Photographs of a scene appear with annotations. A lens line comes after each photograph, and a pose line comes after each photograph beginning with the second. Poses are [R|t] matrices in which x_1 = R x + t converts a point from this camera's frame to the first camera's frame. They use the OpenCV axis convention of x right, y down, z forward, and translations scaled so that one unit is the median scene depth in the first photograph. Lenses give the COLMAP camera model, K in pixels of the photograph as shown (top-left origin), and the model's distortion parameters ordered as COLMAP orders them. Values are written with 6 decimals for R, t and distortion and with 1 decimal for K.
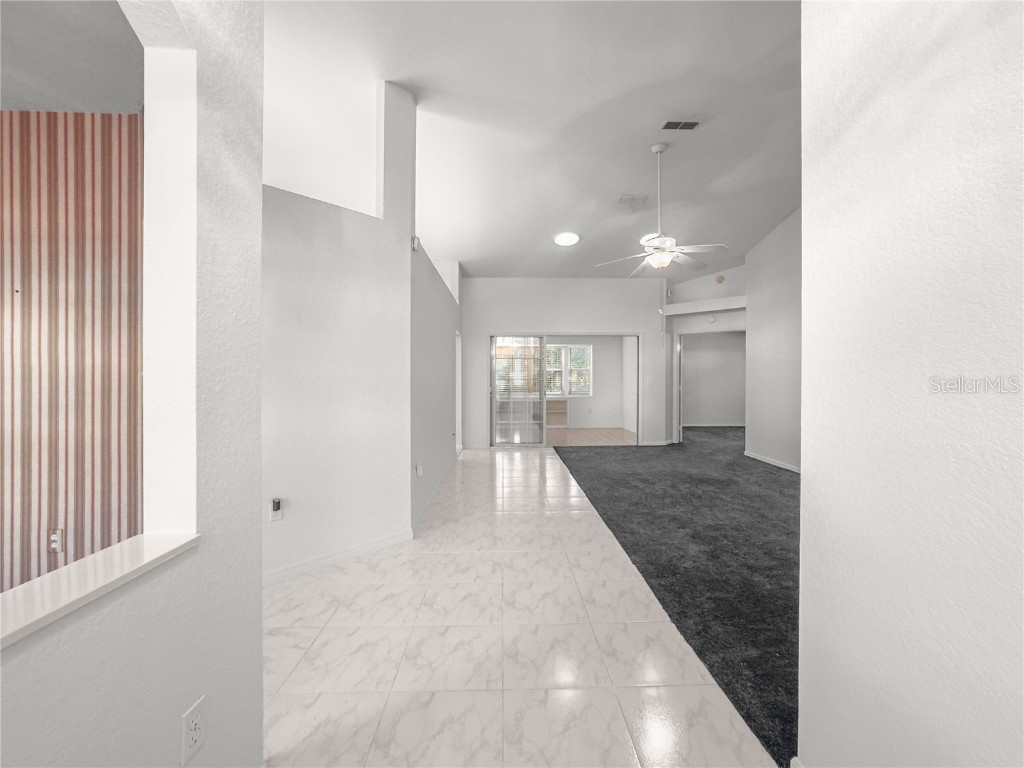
lens RADIAL K [[418.0, 0, 509.4], [0, 418.0, 376.2], [0, 0, 1]] dist [-0.020845, 0.006490]
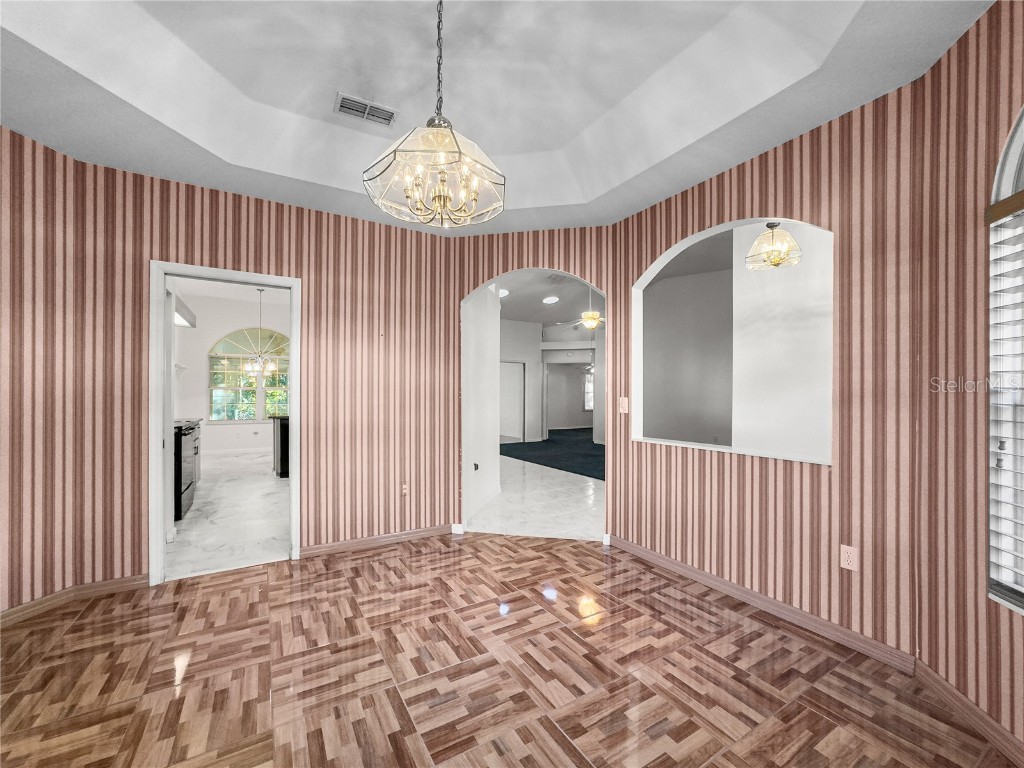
lens RADIAL K [[418.0, 0, 514.8], [0, 418.0, 390.8], [0, 0, 1]] dist [-0.020845, 0.006490]
pose [[0.862239, 0.007192, 0.506451, -0.576244], [-0.004037, 0.999965, -0.007328, 0.007509], [-0.506486, 0.004274, 0.862238, -0.241892]]
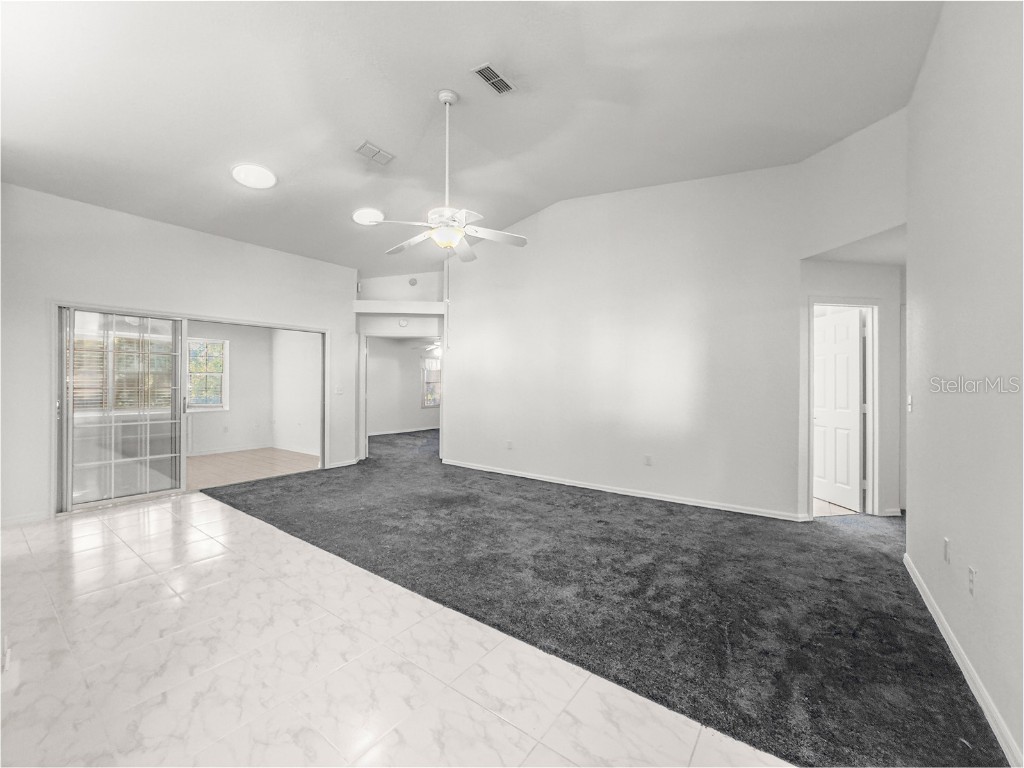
lens RADIAL K [[418.0, 0, 508.5], [0, 418.0, 382.5], [0, 0, 1]] dist [-0.020845, 0.006490]
pose [[0.619114, 0.006242, 0.785276, -0.141233], [-0.005401, 0.999979, -0.003691, 0.000460], [-0.785283, -0.001956, 0.619134, 0.304527]]
